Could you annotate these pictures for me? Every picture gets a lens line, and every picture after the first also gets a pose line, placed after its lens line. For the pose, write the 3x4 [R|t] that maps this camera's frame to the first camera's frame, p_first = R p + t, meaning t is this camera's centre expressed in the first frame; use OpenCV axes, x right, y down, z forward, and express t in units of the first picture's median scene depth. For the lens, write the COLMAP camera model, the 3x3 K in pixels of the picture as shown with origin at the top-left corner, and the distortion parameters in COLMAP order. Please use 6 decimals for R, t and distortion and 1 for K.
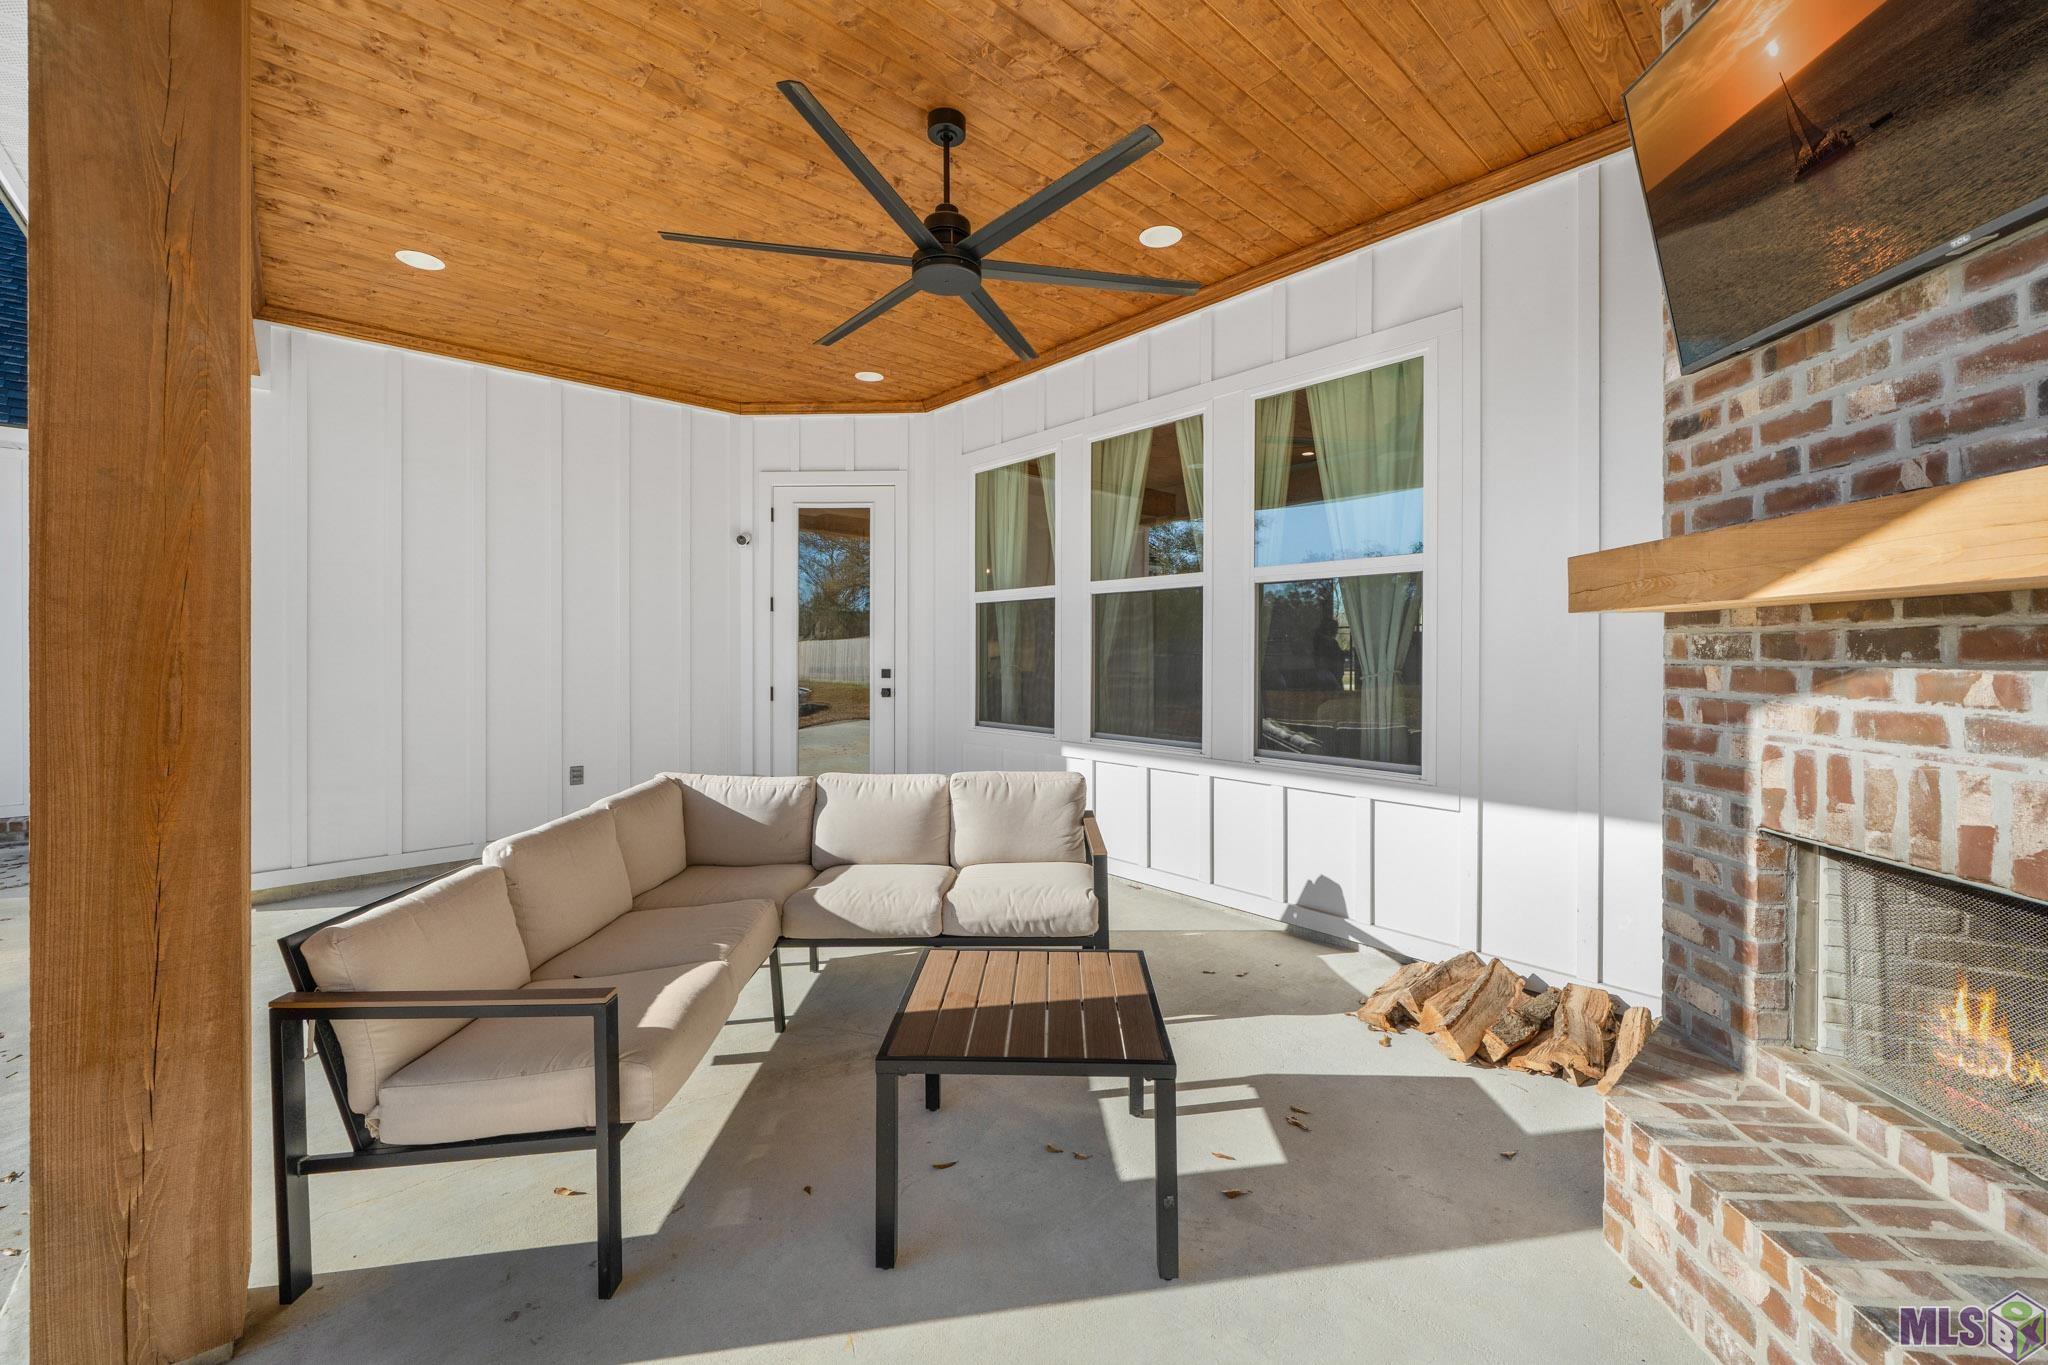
lens RADIAL K [[788.2, 0, 1002.8], [0, 788.2, 655.8], [0, 0, 1]] dist [-0.000436, -0.000043]
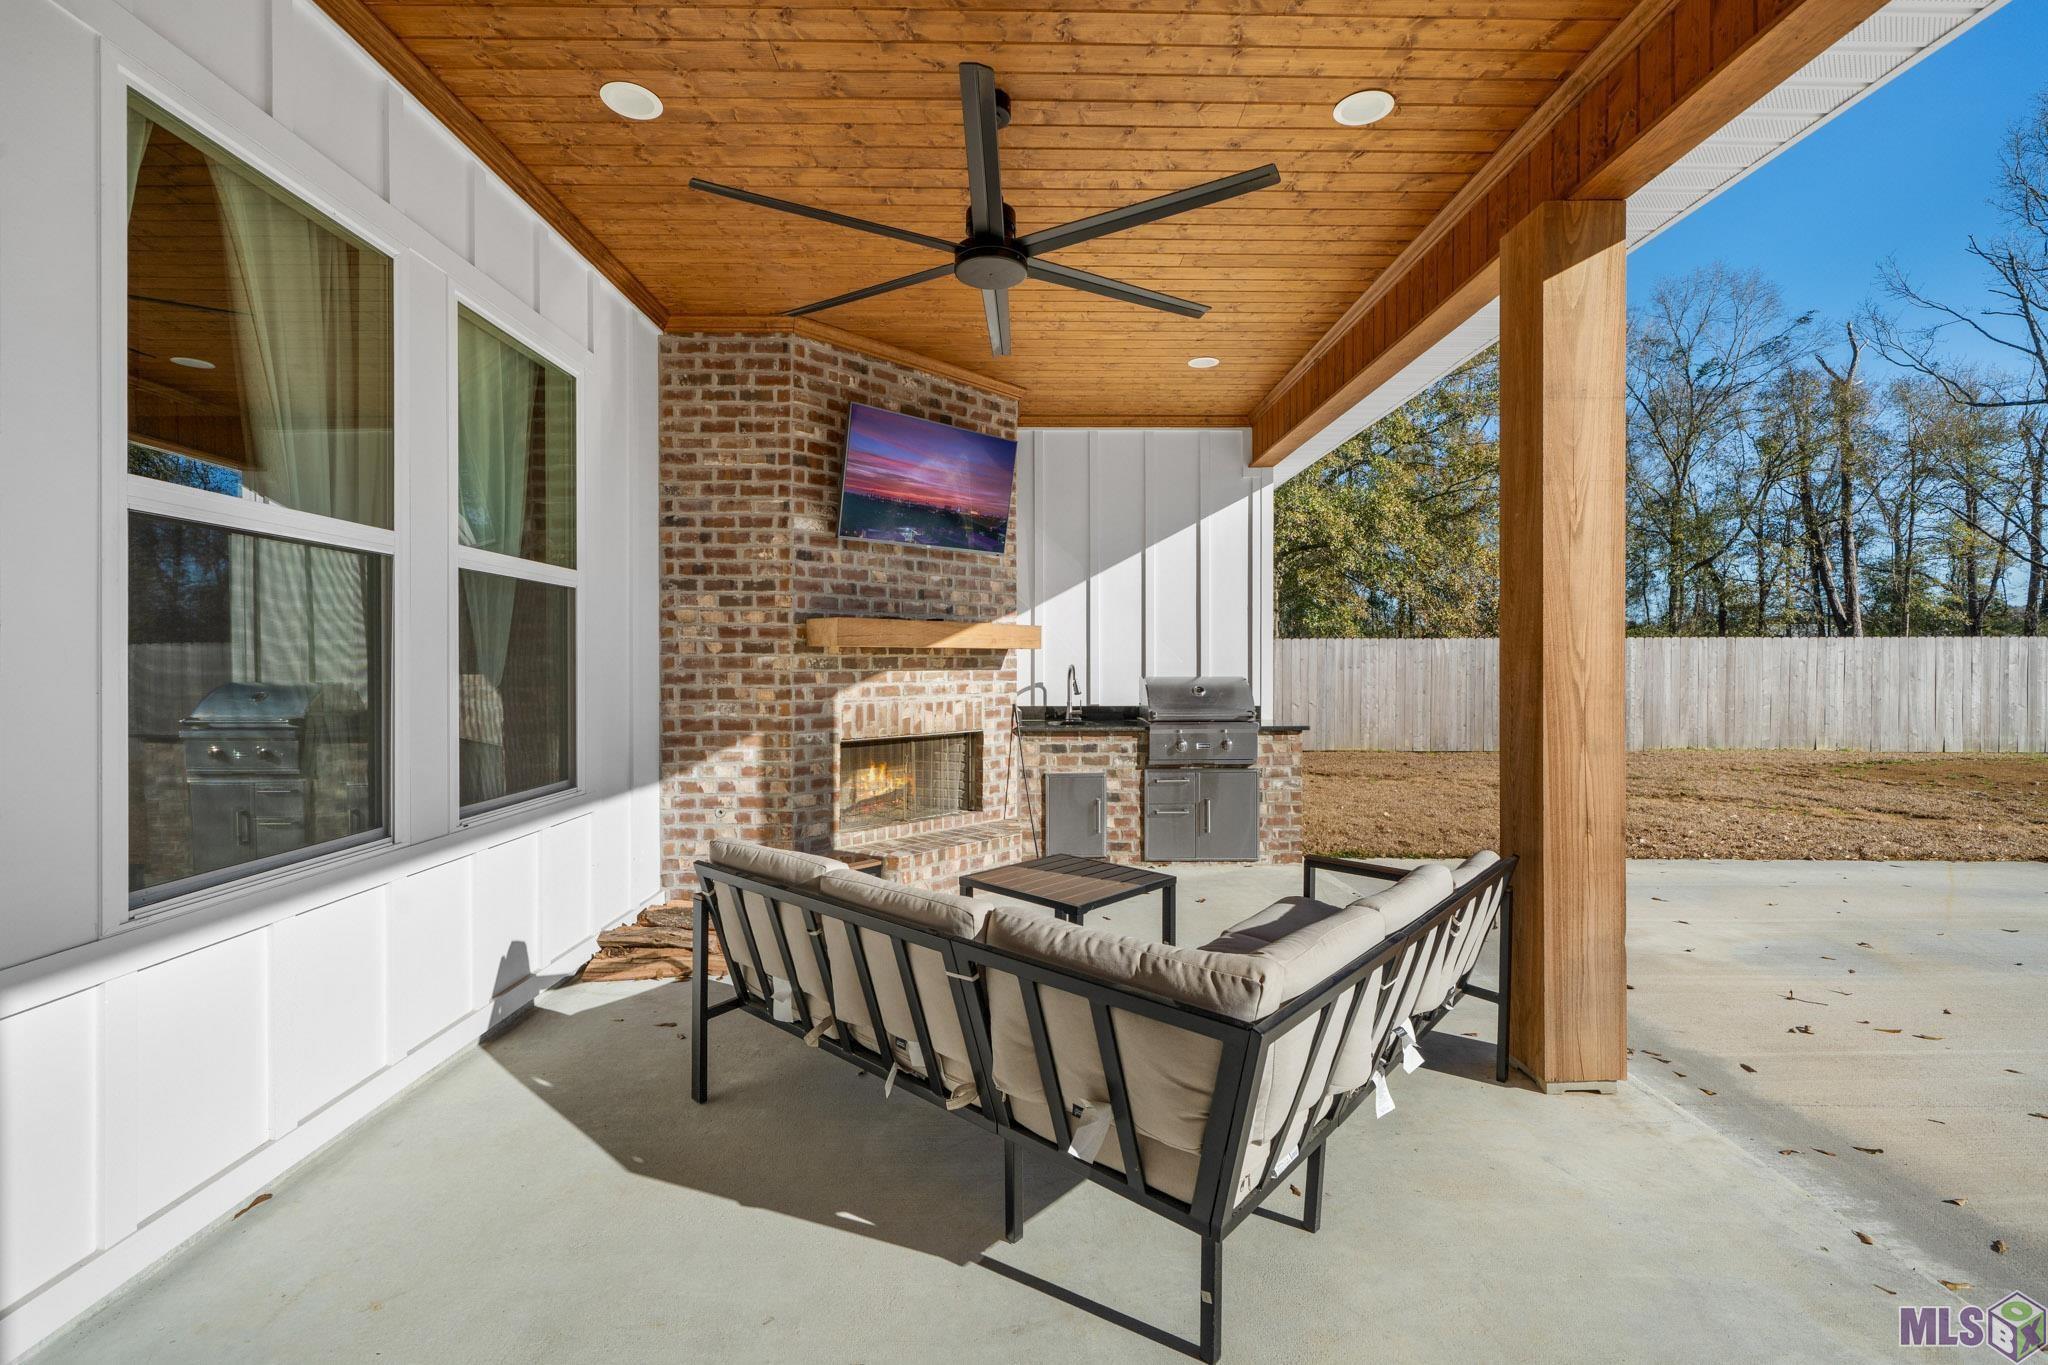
lens RADIAL K [[882.6, 0, 1022.5], [0, 882.6, 679.8], [0, 0, 1]] dist [-0.012332, 0.000382]
pose [[-0.768102, -0.011041, 0.640232, -1.178815], [0.004876, 0.999722, 0.023089, -0.021735], [-0.640309, 0.020857, -0.767834, 2.760750]]
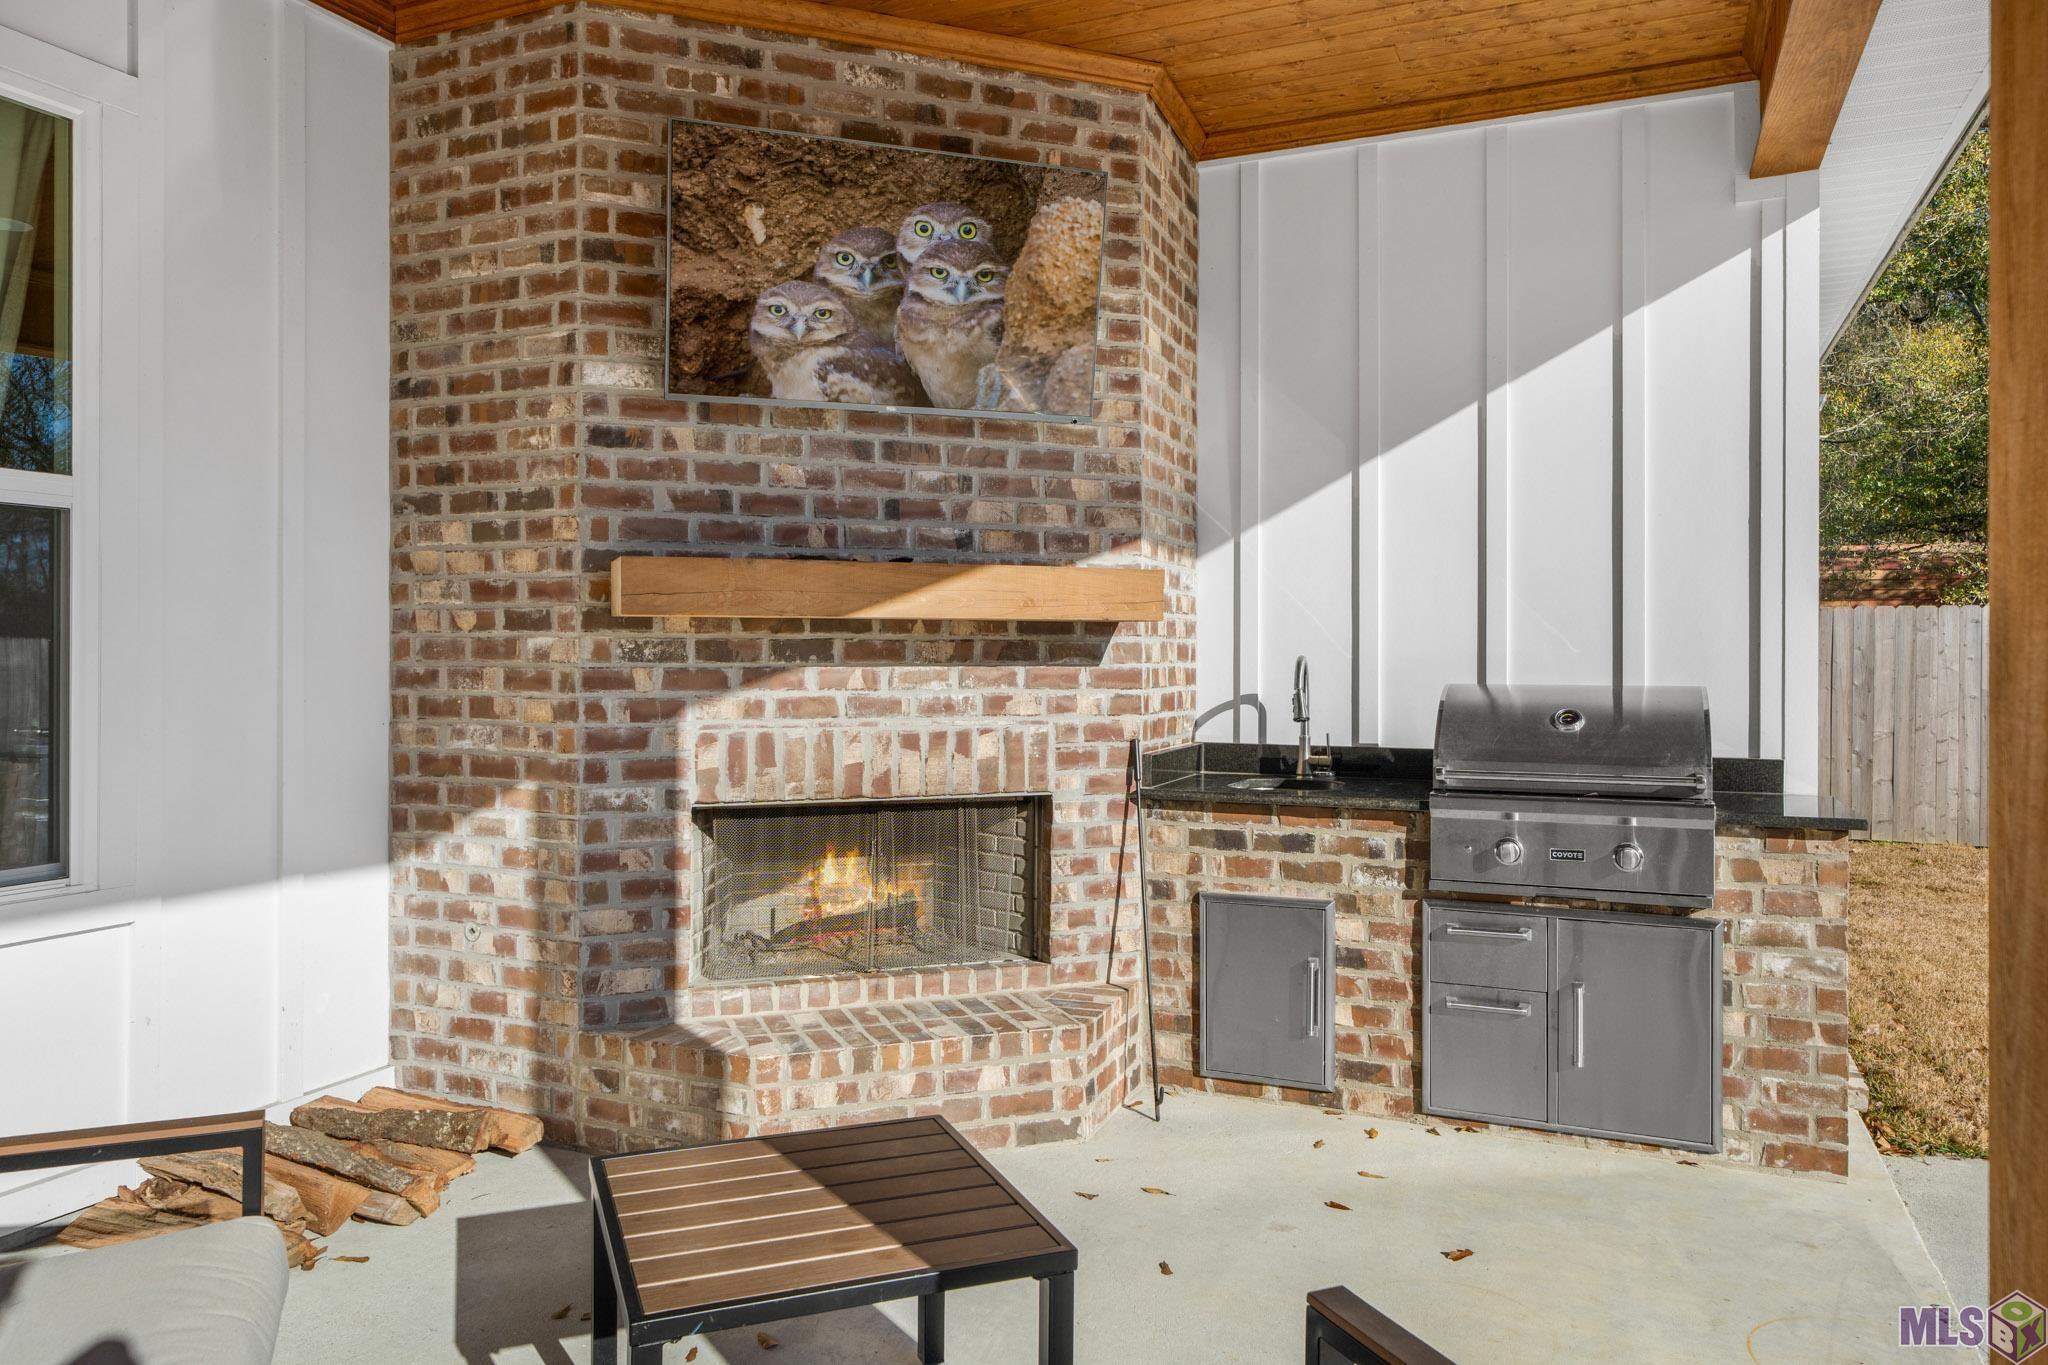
lens RADIAL K [[1380.6, 0, 1022.5], [0, 1380.6, 668.8], [0, 0, 1]] dist [-0.010726, 0.007299]
pose [[-0.429206, -0.009887, 0.903152, -1.144126], [0.002662, 0.999922, 0.012212, -0.009044], [-0.903203, 0.007645, -0.429146, 1.485967]]
